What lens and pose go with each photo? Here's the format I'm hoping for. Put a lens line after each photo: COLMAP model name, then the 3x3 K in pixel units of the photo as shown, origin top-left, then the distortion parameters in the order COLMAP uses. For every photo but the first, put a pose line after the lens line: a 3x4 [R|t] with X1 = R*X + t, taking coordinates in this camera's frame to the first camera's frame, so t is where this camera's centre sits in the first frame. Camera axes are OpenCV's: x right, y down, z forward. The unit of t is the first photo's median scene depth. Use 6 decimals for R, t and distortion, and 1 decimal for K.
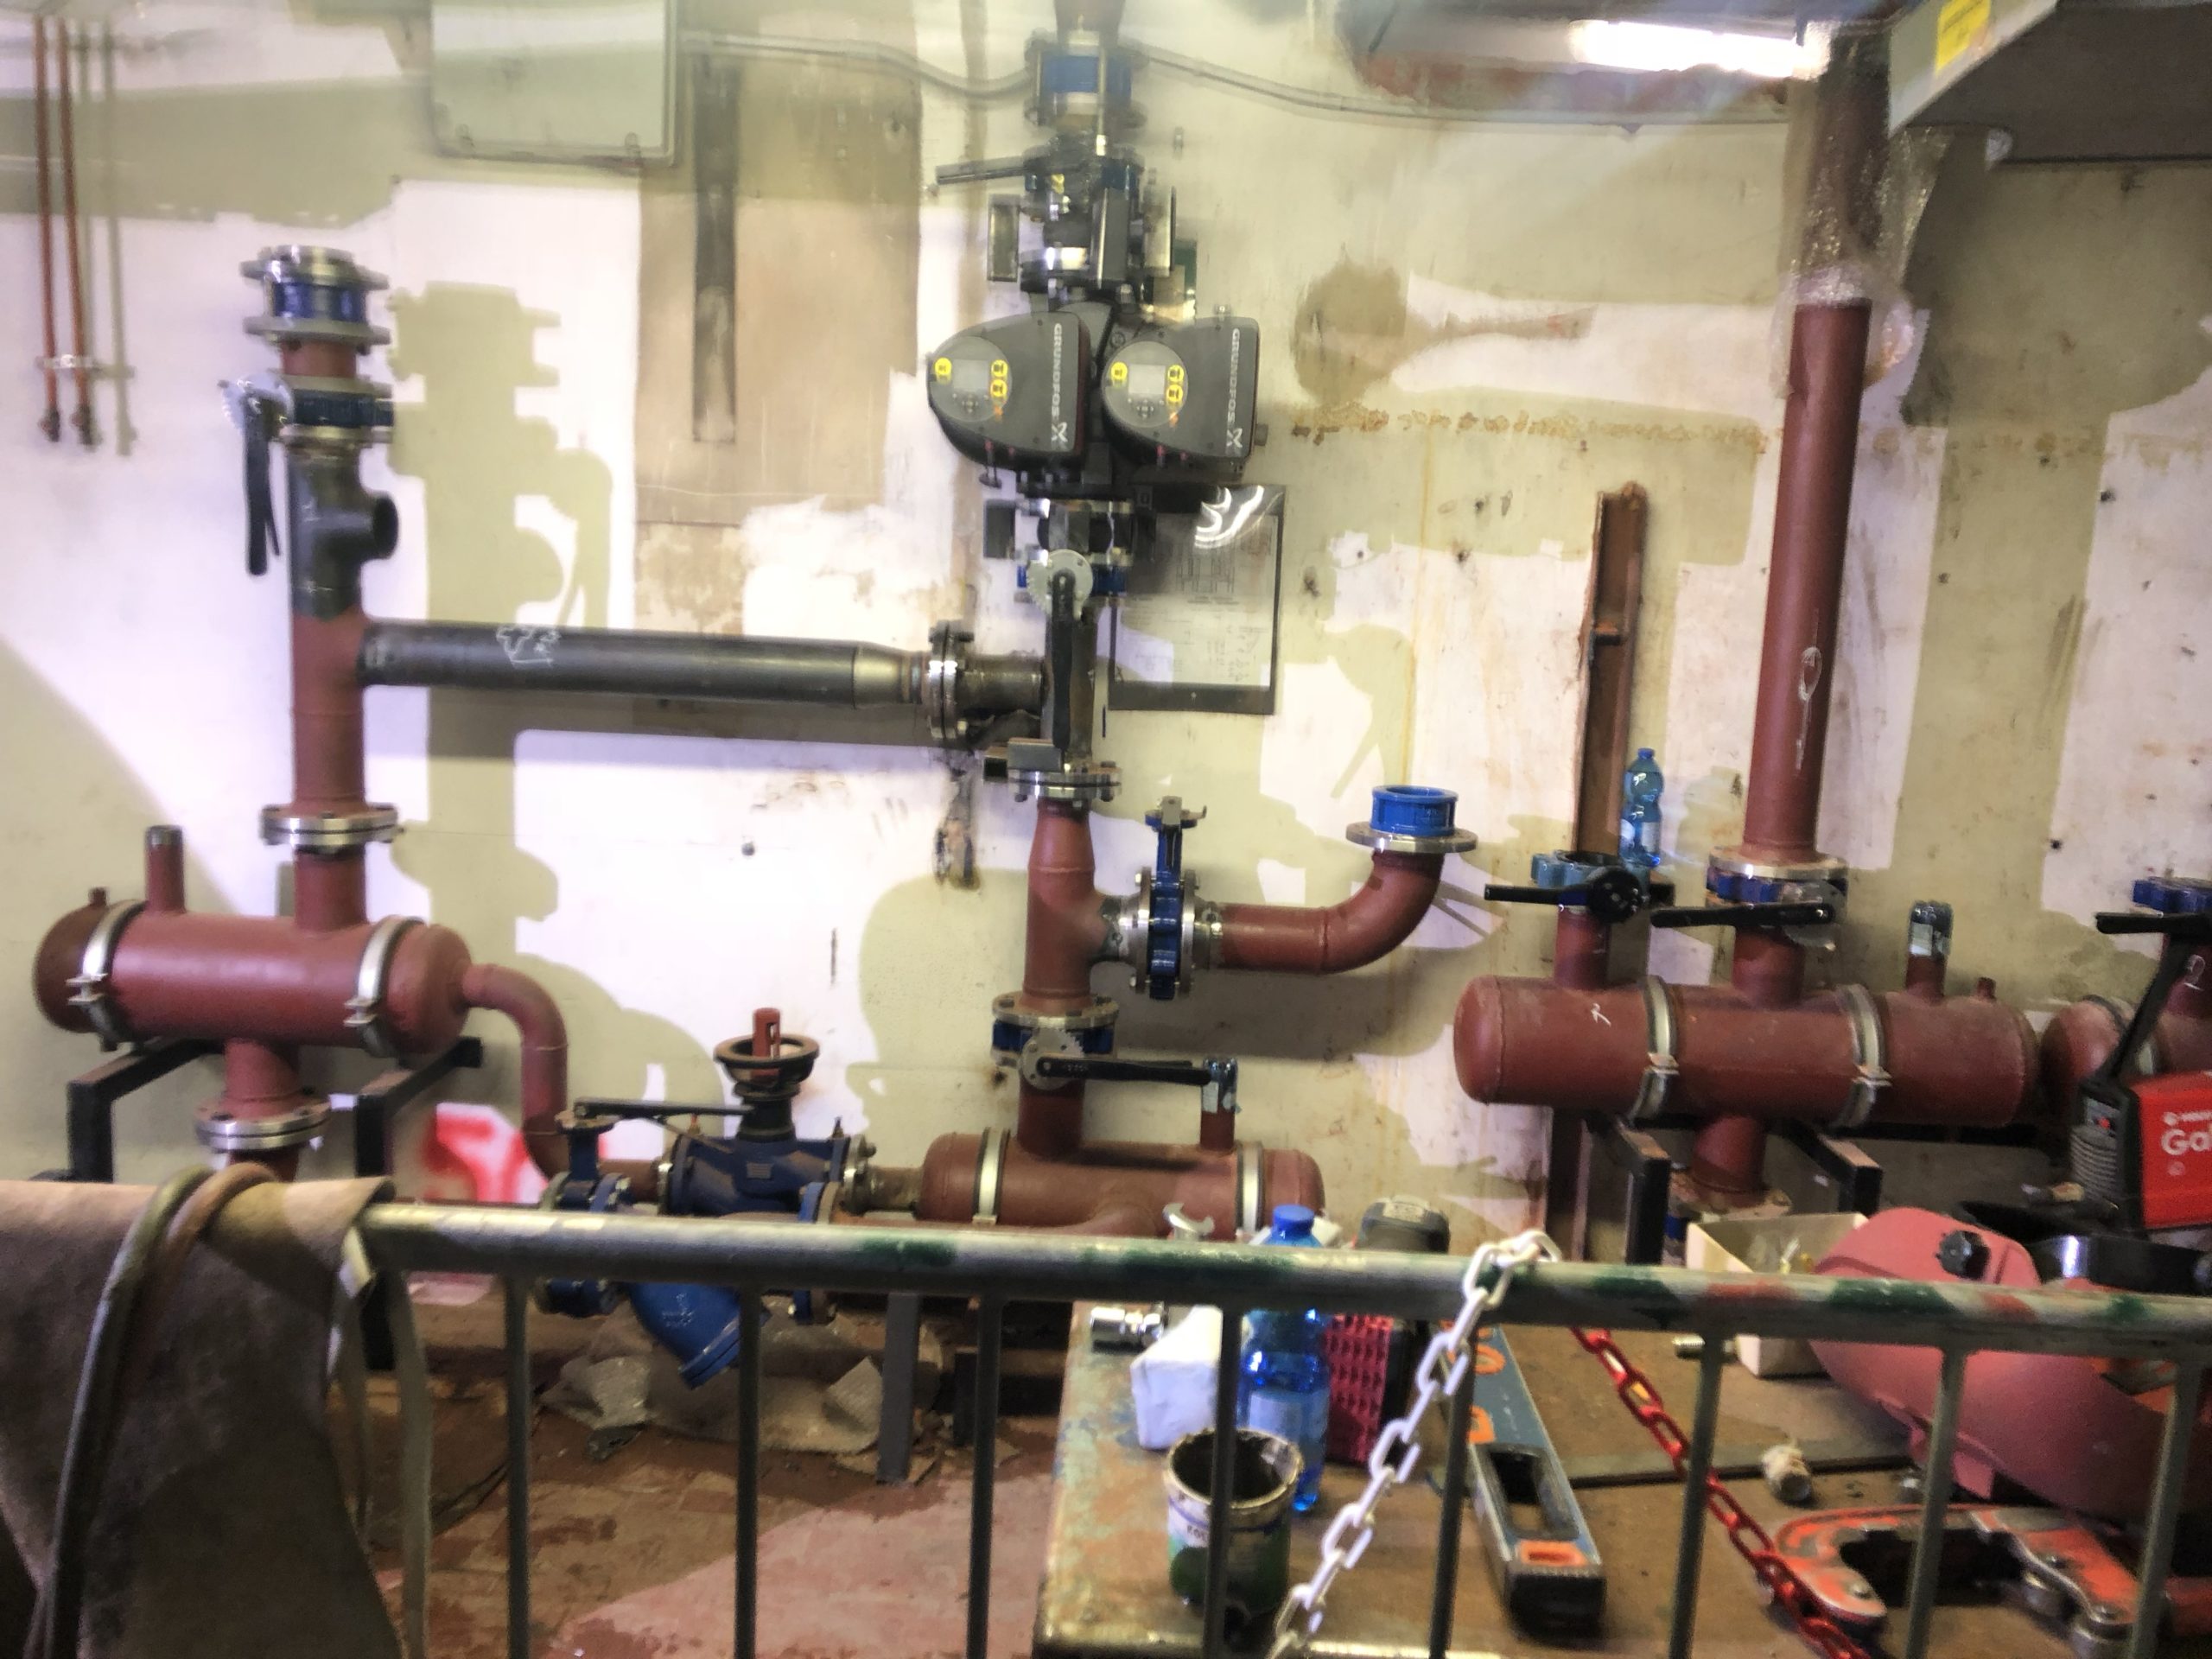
lens RADIAL K [[1843.4, 0, 1108.3], [0, 1843.4, 806.7], [0, 0, 1]] dist [0.029456, -0.005720]
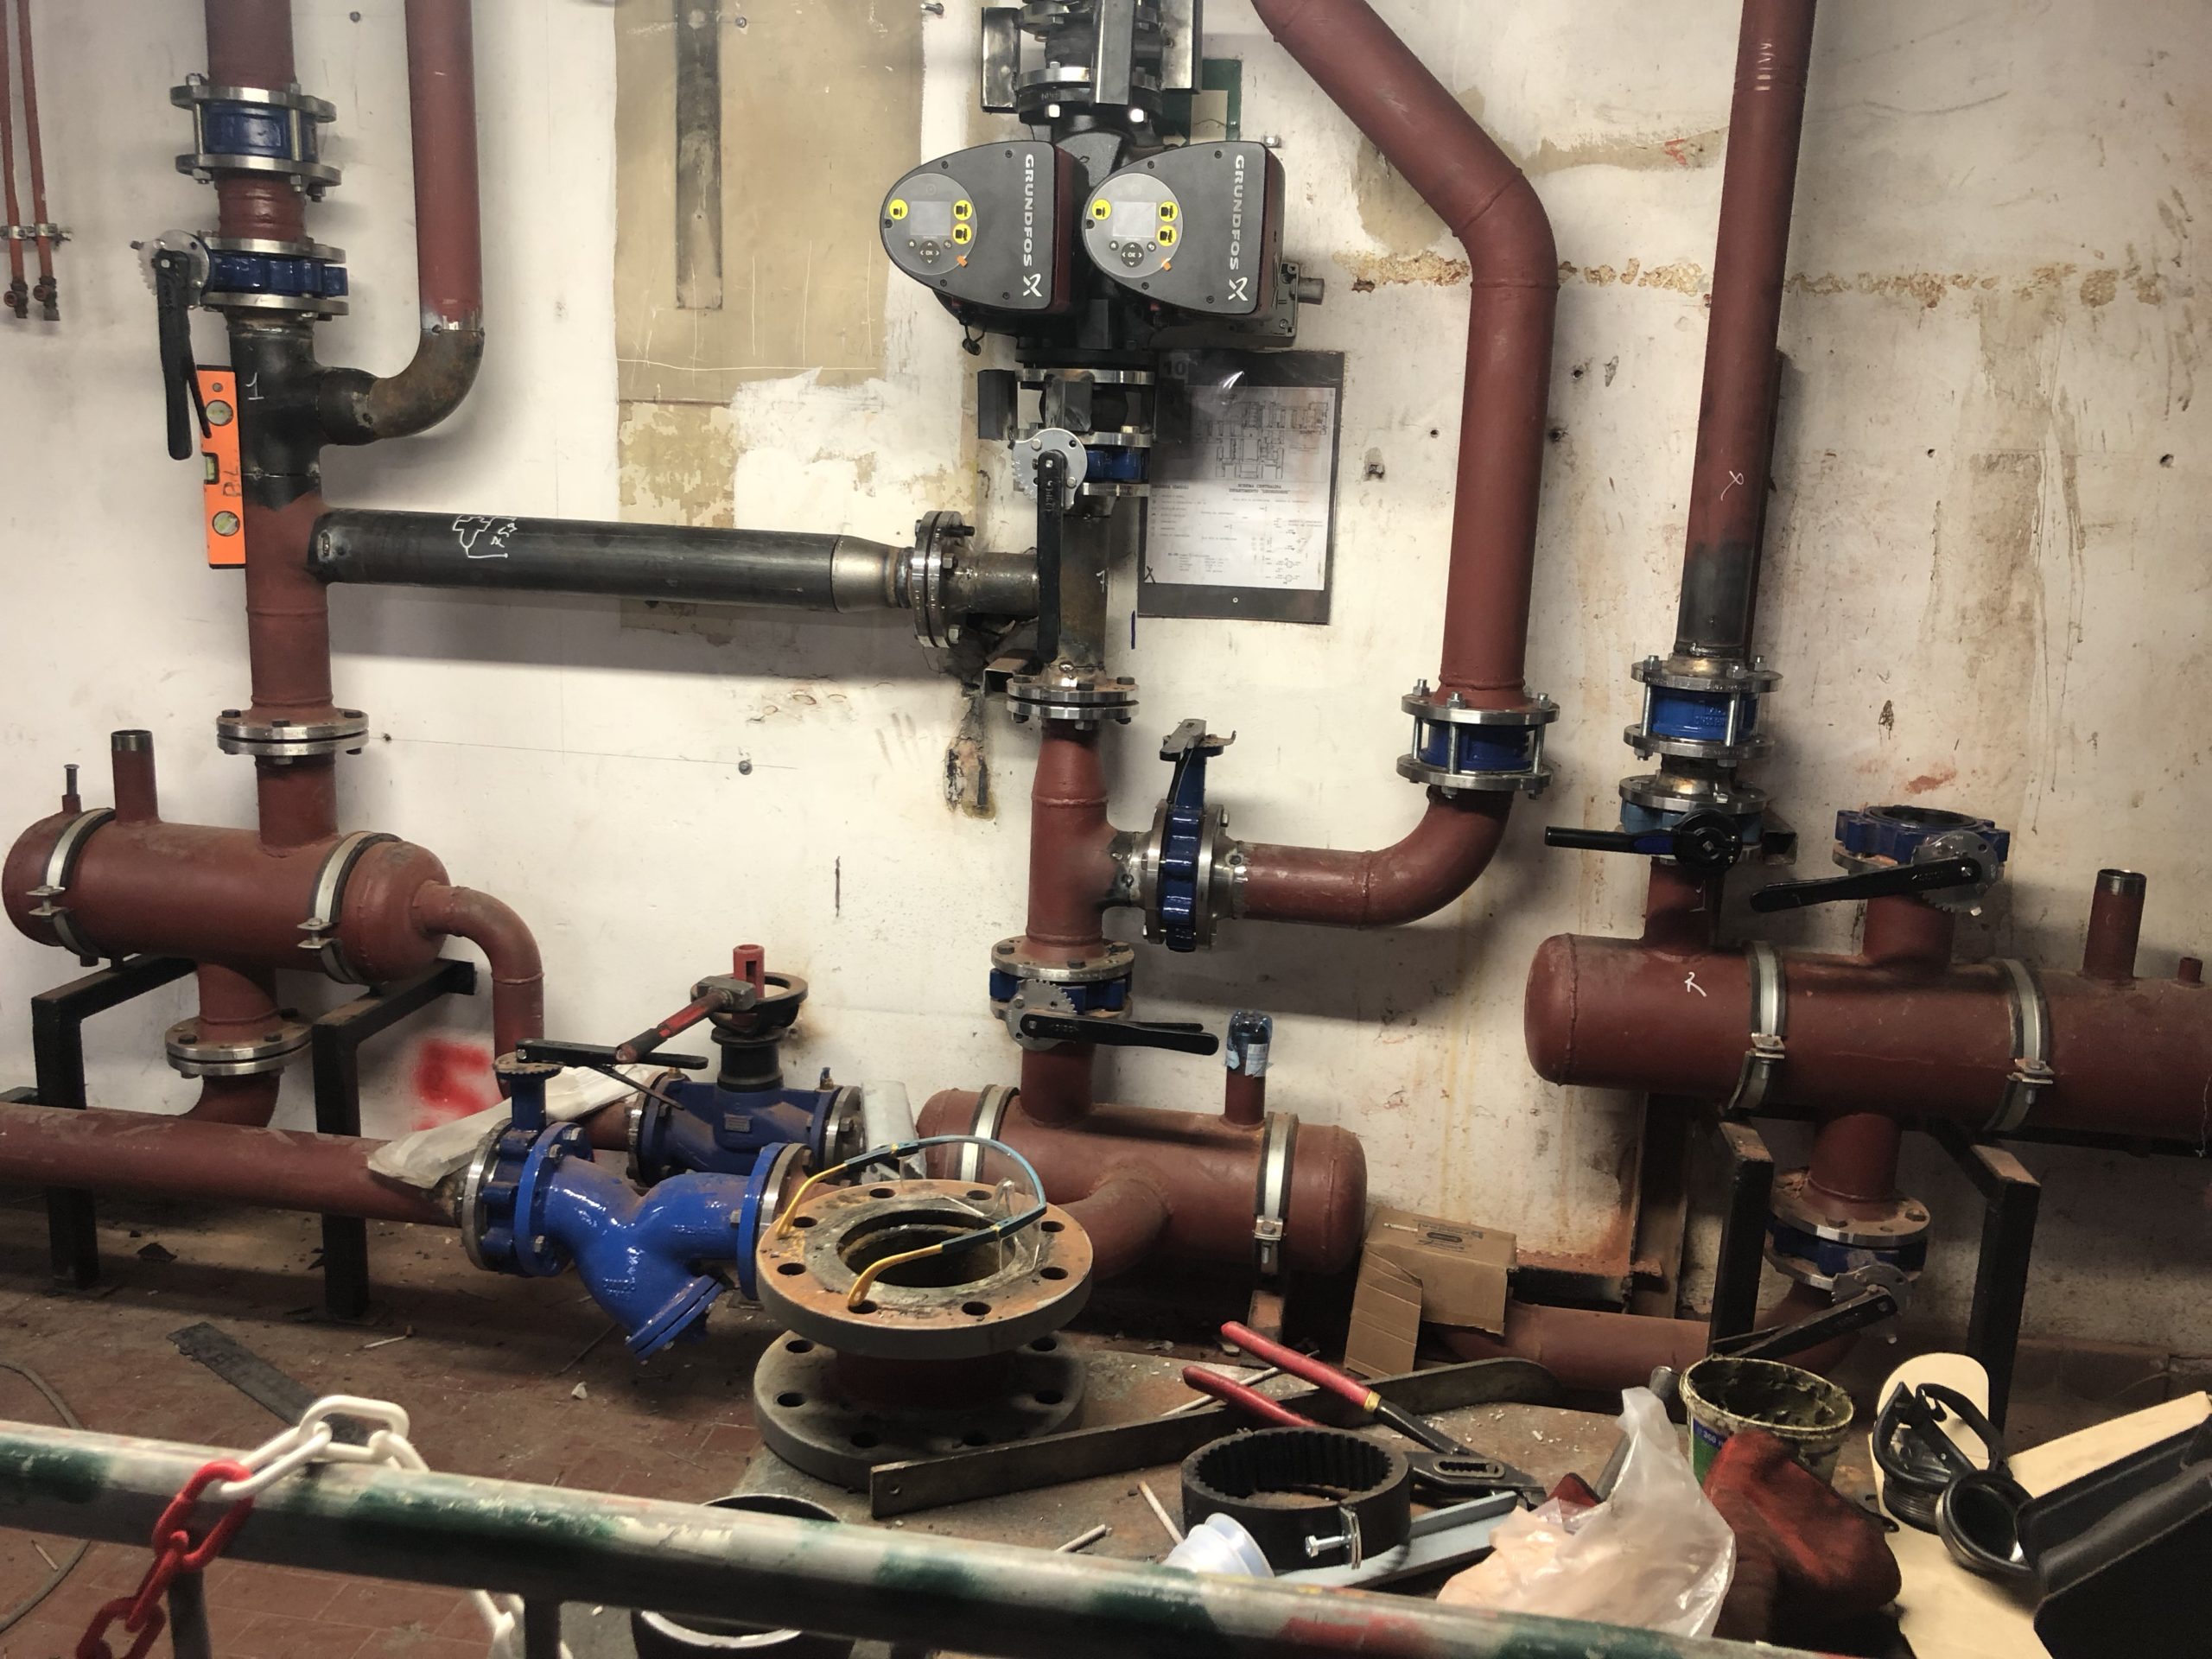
lens RADIAL K [[1867.3, 0, 1106.0], [0, 1867.3, 829.5], [0, 0, 1]] dist [0.019917, 0.003539]
pose [[0.991010, 0.024447, -0.131532, 0.107149], [-0.015999, 0.997763, 0.064911, -0.009122], [0.132824, -0.062223, 0.989185, 0.123401]]
